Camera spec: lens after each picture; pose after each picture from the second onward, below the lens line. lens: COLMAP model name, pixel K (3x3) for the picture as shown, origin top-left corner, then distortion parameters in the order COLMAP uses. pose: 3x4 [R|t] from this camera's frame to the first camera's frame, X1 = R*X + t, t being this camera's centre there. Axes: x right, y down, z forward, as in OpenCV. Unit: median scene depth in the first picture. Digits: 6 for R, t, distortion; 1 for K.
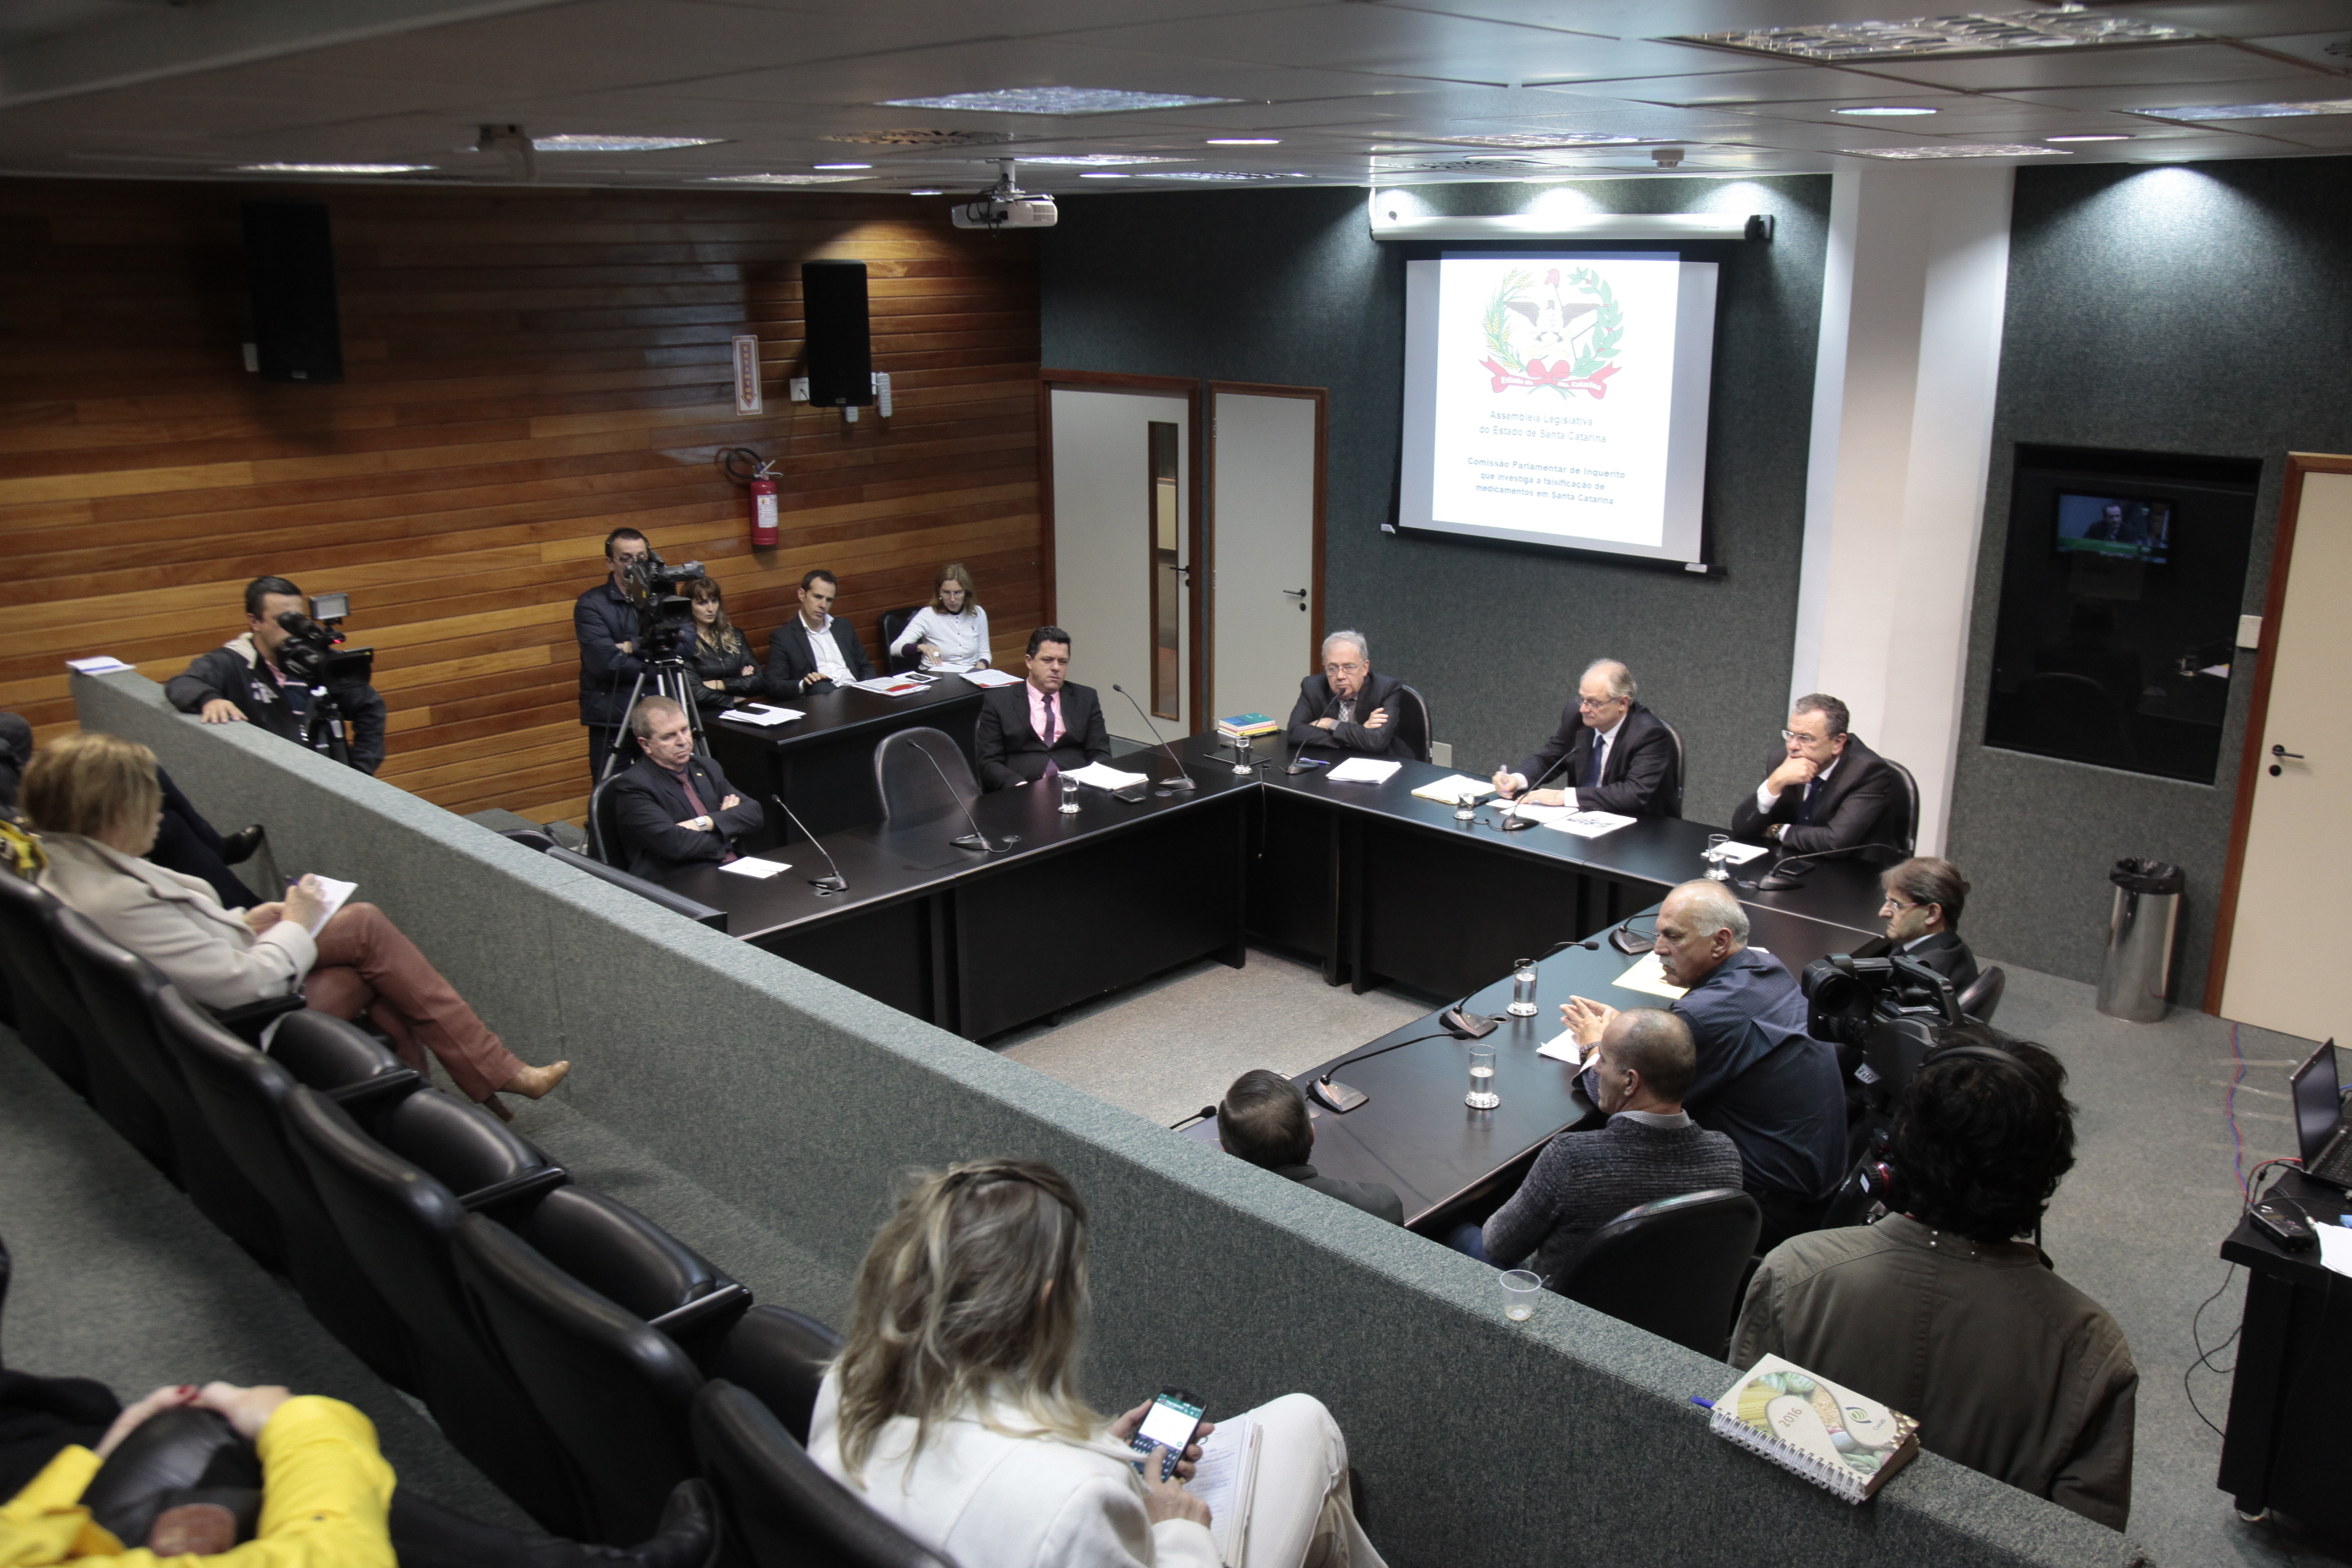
lens RADIAL K [[1827.8, 0, 1162.2], [0, 1827.8, 798.1], [0, 0, 1]] dist [-0.070274, 0.008031]
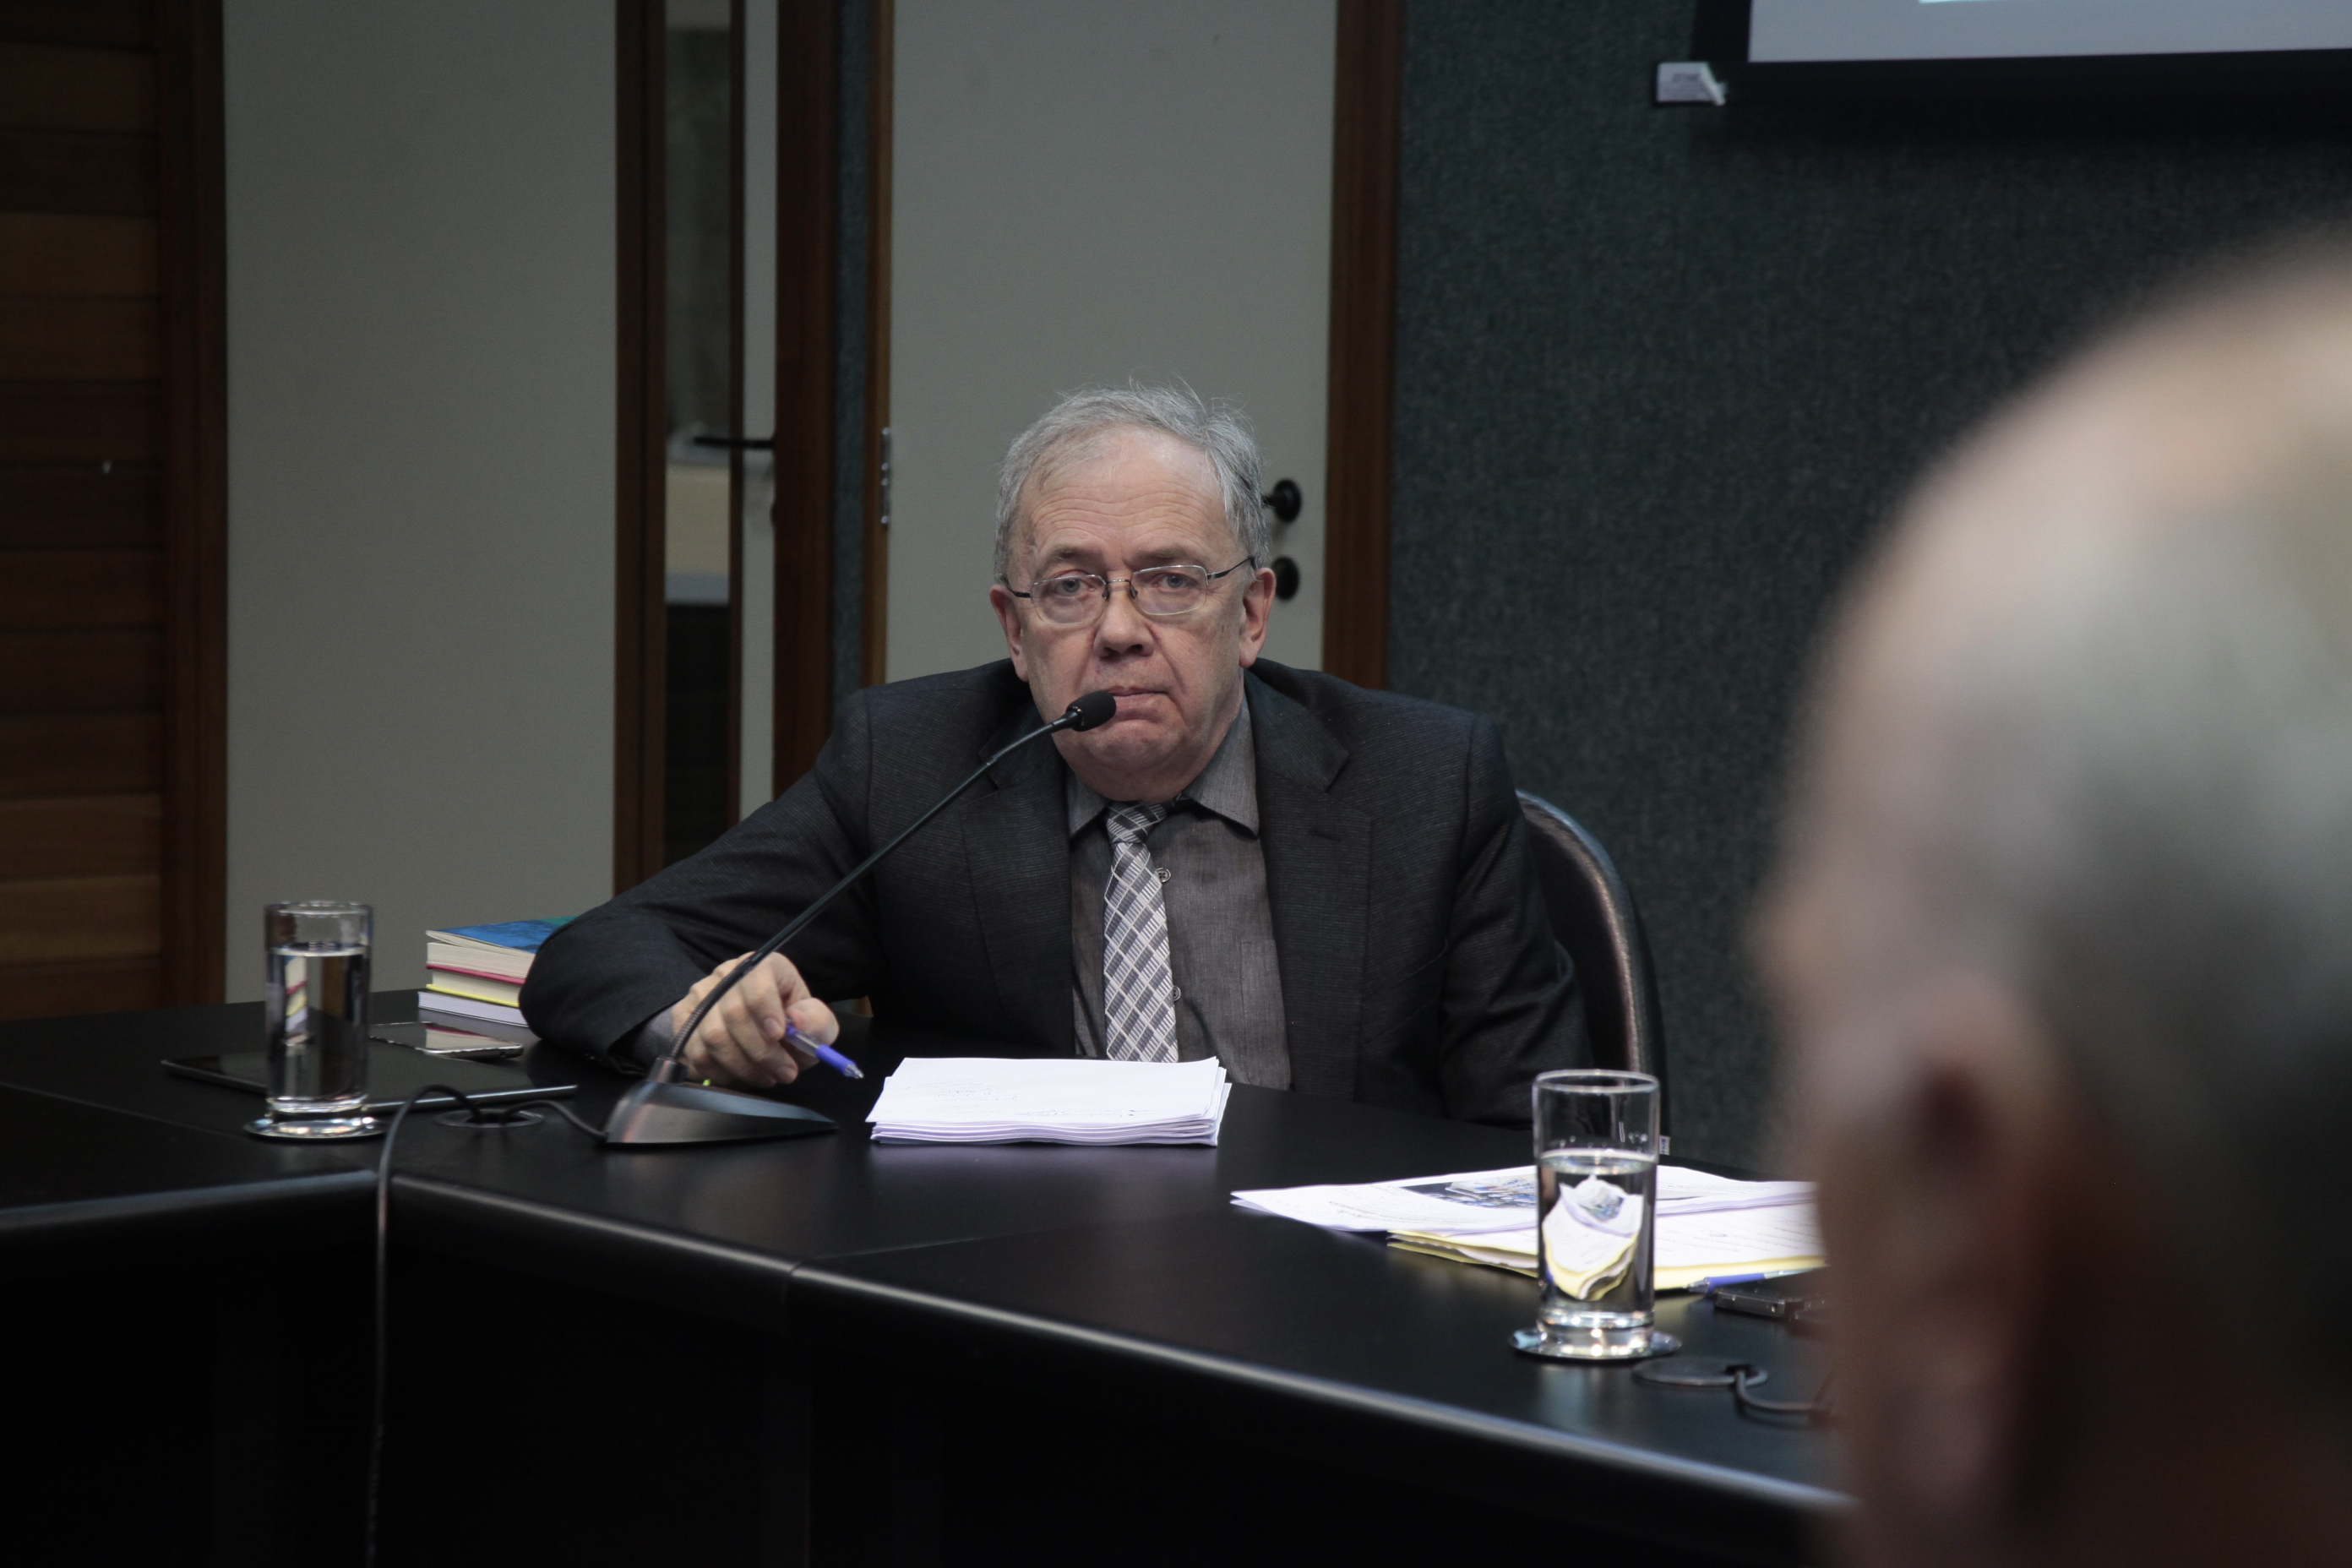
lens RADIAL K [[6244.2, 0, 1194.1], [0, 6244.2, 792.1], [0, 0, 1]] dist [0.386103, 0.000000]
pose [[0.996137, 0.033878, -0.081012, 0.146790], [-0.049328, 0.979145, -0.197084, 0.052976], [0.072645, 0.200319, 0.977034, 0.461676]]
